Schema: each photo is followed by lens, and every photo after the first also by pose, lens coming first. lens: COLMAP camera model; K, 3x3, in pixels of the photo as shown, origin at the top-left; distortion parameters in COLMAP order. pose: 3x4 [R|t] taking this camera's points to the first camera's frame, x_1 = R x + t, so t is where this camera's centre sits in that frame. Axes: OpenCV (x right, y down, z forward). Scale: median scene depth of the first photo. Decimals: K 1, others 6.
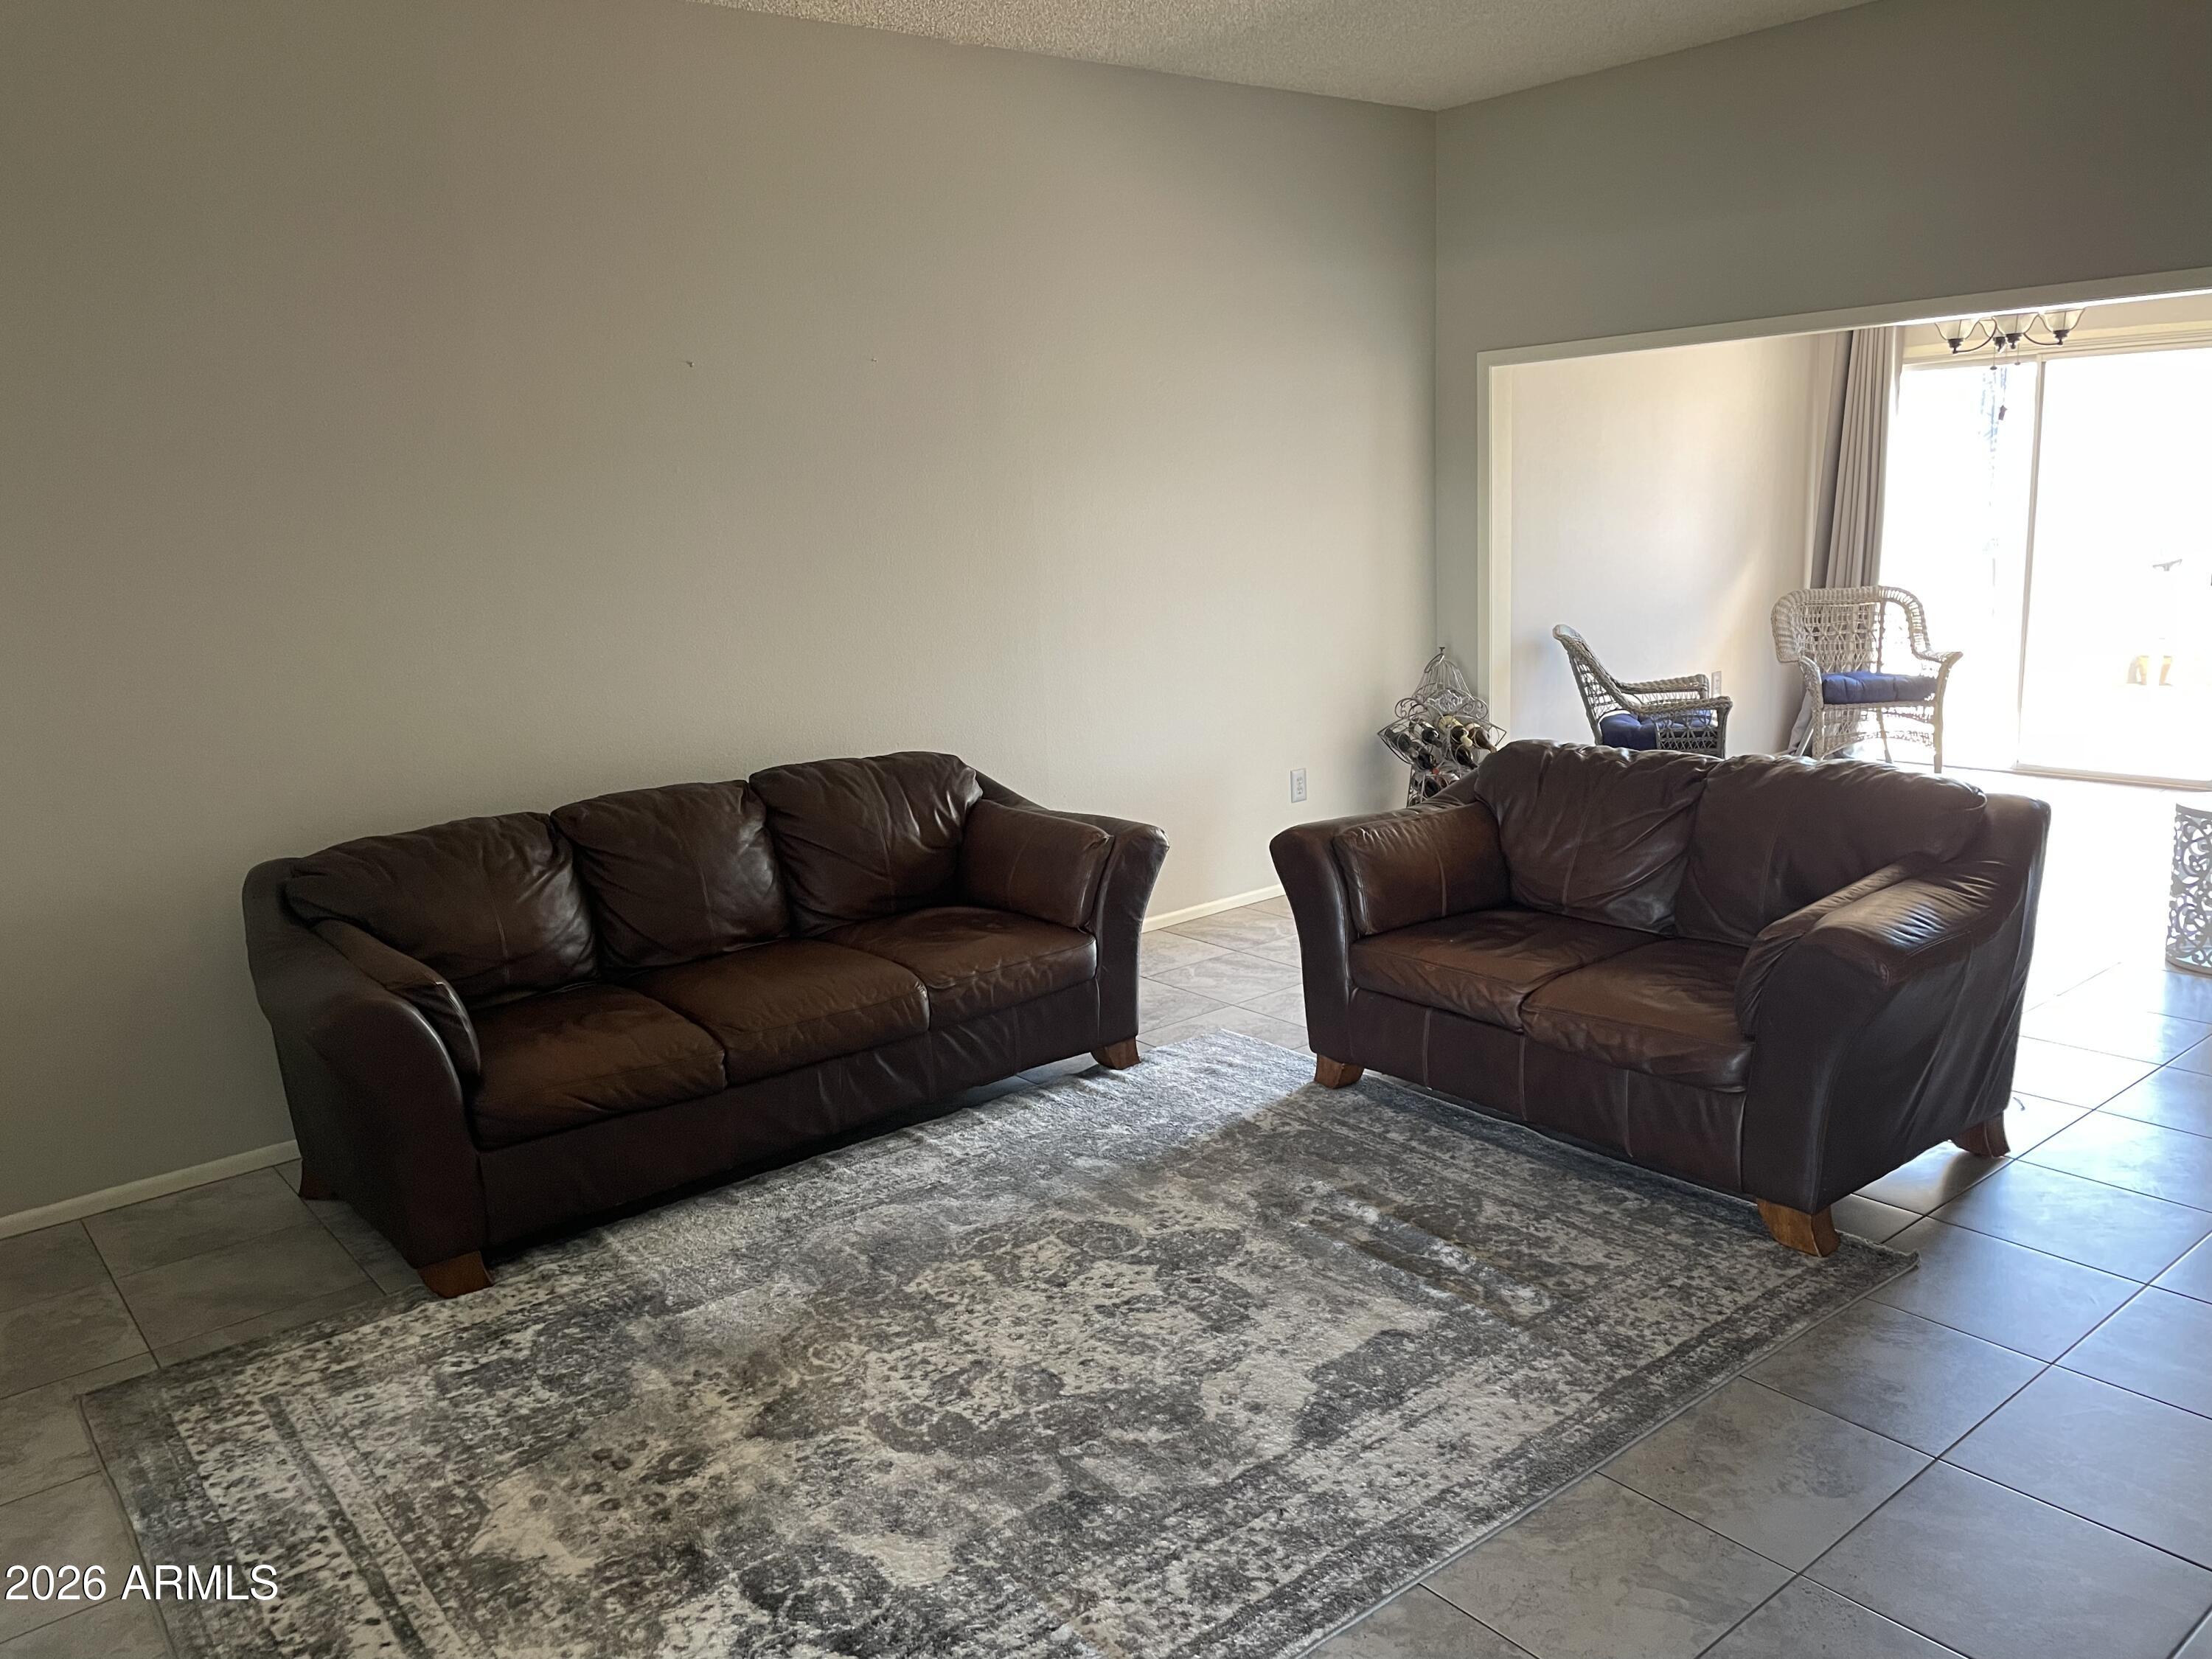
lens RADIAL K [[1678.2, 0, 1112.5], [0, 1678.2, 816.5], [0, 0, 1]] dist [0.096747, -0.128245]
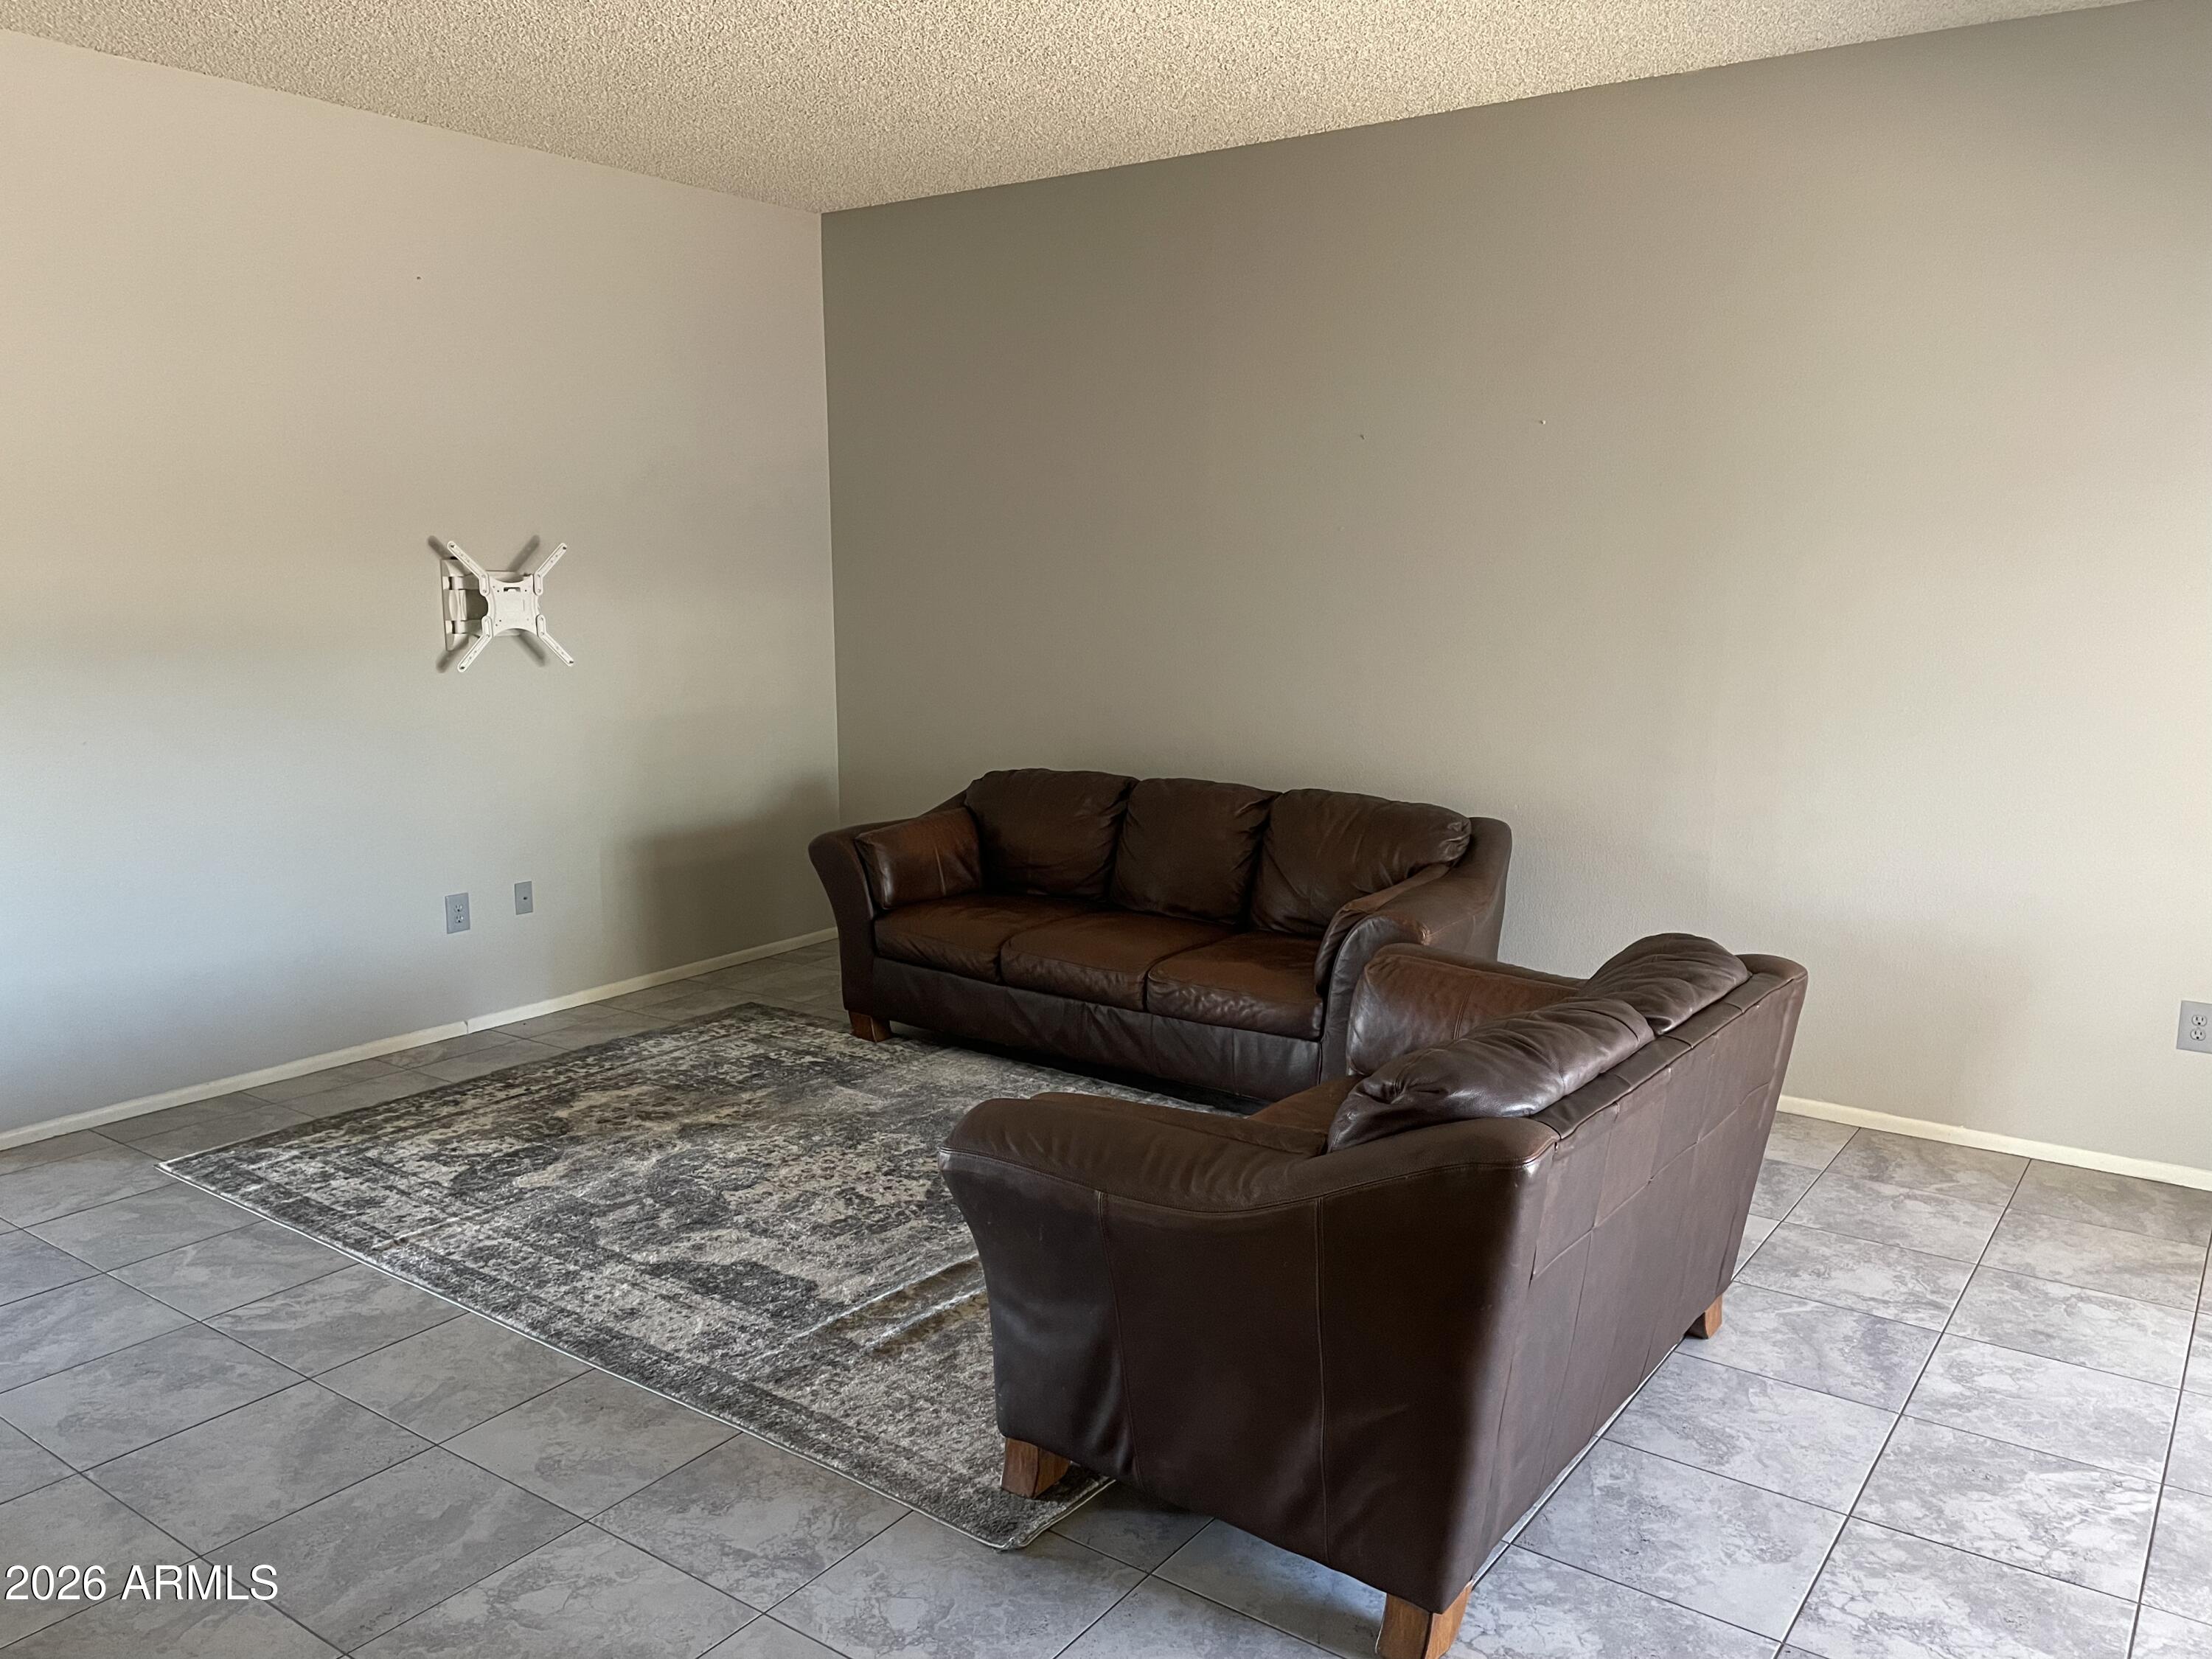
lens RADIAL K [[1678.2, 0, 1112.5], [0, 1678.2, 816.5], [0, 0, 1]] dist [0.096747, -0.128245]
pose [[0.256757, 0.193551, -0.946897, 1.347047], [-0.205432, 0.968283, 0.142218, -0.232413], [0.944391, 0.158008, 0.288375, 0.860709]]
